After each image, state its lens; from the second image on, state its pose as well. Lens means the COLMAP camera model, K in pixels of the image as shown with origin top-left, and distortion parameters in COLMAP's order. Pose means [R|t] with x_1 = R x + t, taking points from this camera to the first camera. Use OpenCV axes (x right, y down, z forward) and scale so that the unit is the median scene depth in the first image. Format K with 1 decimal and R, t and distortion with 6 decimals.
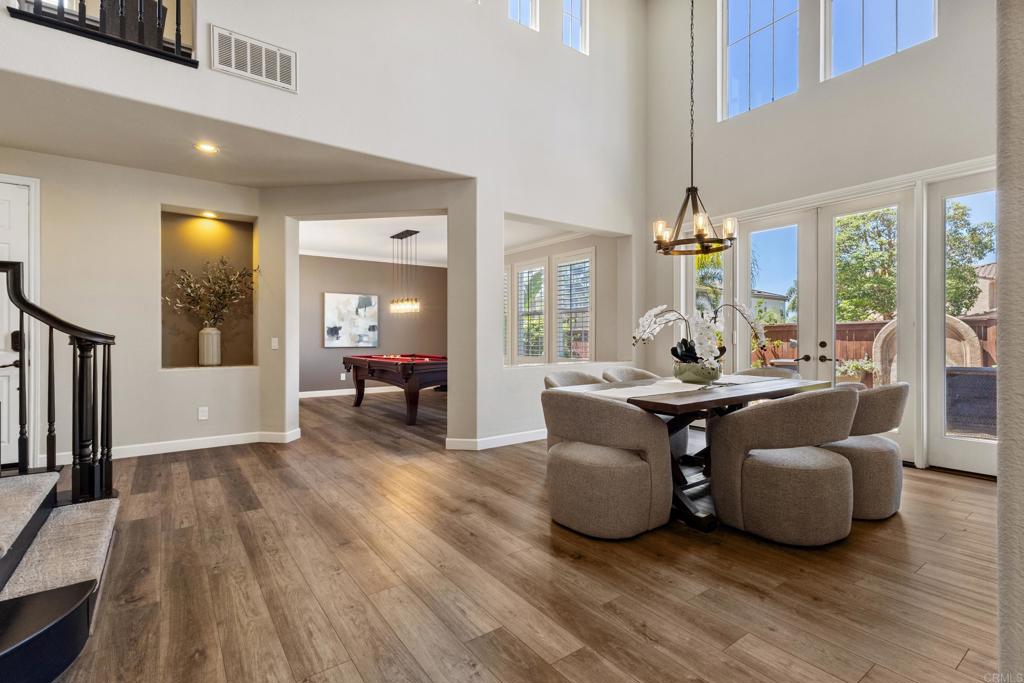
lens RADIAL K [[473.7, 0, 507.0], [0, 473.7, 336.3], [0, 0, 1]] dist [0.003120, 0.002175]
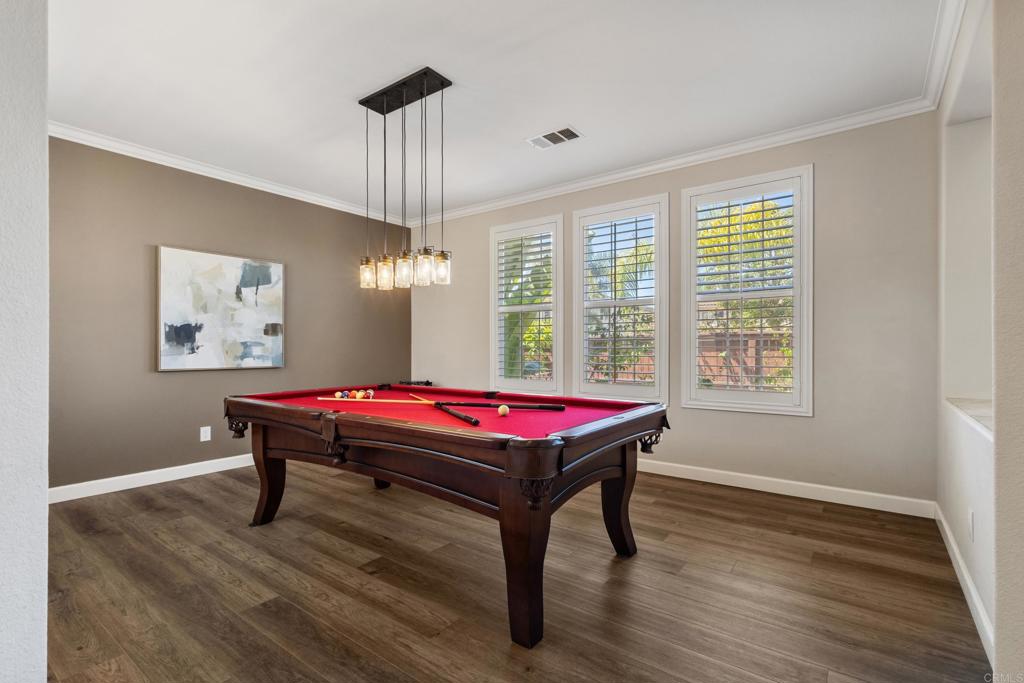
lens RADIAL K [[473.7, 0, 518.8], [0, 473.7, 349.2], [0, 0, 1]] dist [0.003120, 0.002175]
pose [[0.955140, -0.000497, 0.296153, -0.193174], [-0.002519, 0.999949, 0.009804, -0.001756], [-0.296143, -0.010110, 0.955090, 0.472089]]
